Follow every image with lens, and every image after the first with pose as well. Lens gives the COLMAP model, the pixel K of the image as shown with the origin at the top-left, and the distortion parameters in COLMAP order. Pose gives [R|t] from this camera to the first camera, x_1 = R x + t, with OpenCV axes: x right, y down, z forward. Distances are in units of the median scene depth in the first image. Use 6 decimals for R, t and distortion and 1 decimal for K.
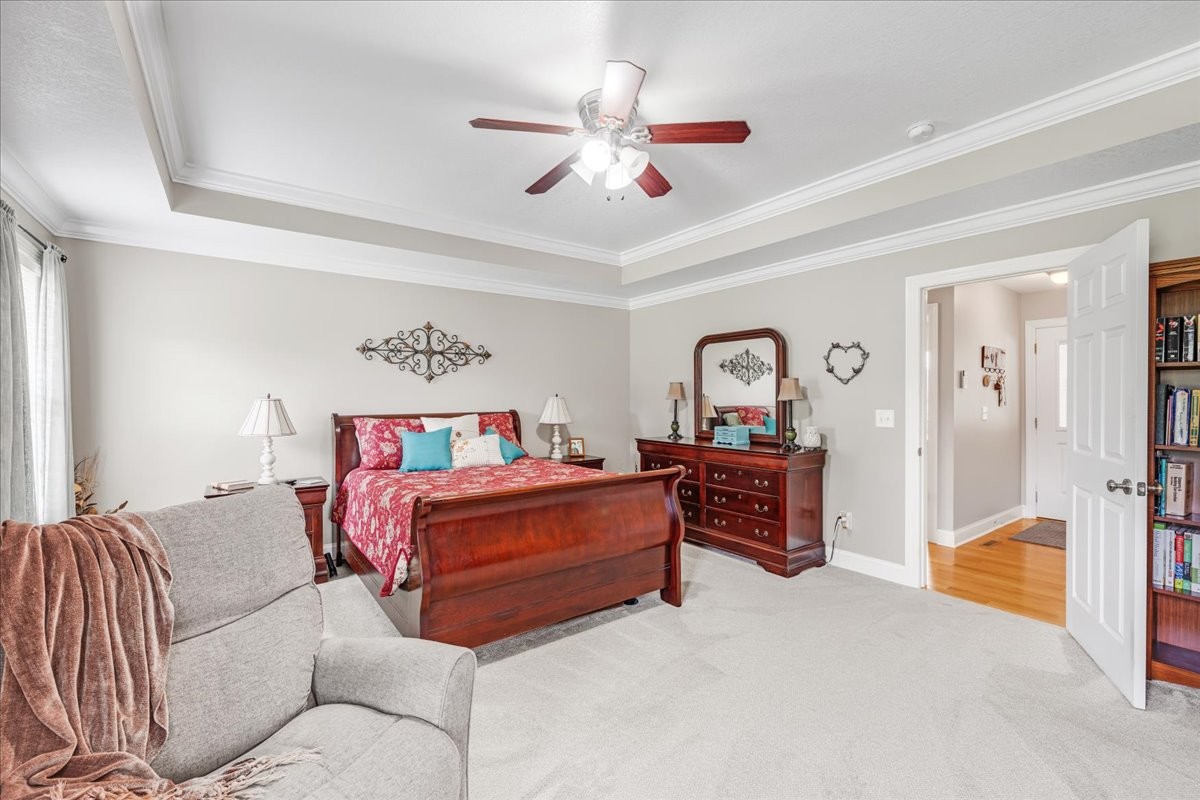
lens RADIAL K [[507.4, 0, 602.0], [0, 507.4, 397.9], [0, 0, 1]] dist [-0.000043, -0.000082]
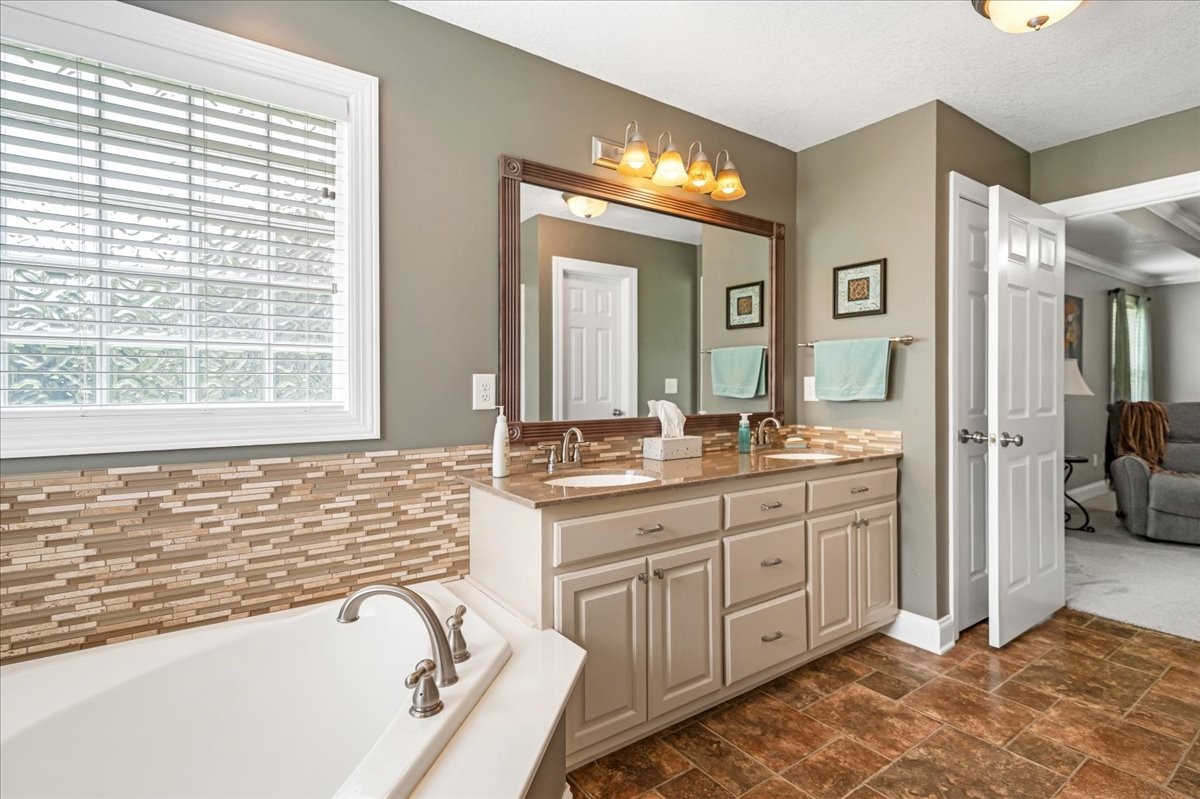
lens RADIAL K [[507.4, 0, 602.0], [0, 507.4, 397.4], [0, 0, 1]] dist [-0.000043, -0.000082]
pose [[-0.088563, 0.021354, -0.995842, 2.833128], [0.008597, 0.999749, 0.020673, 0.114509], [0.996033, -0.006730, -0.088724, -2.435031]]
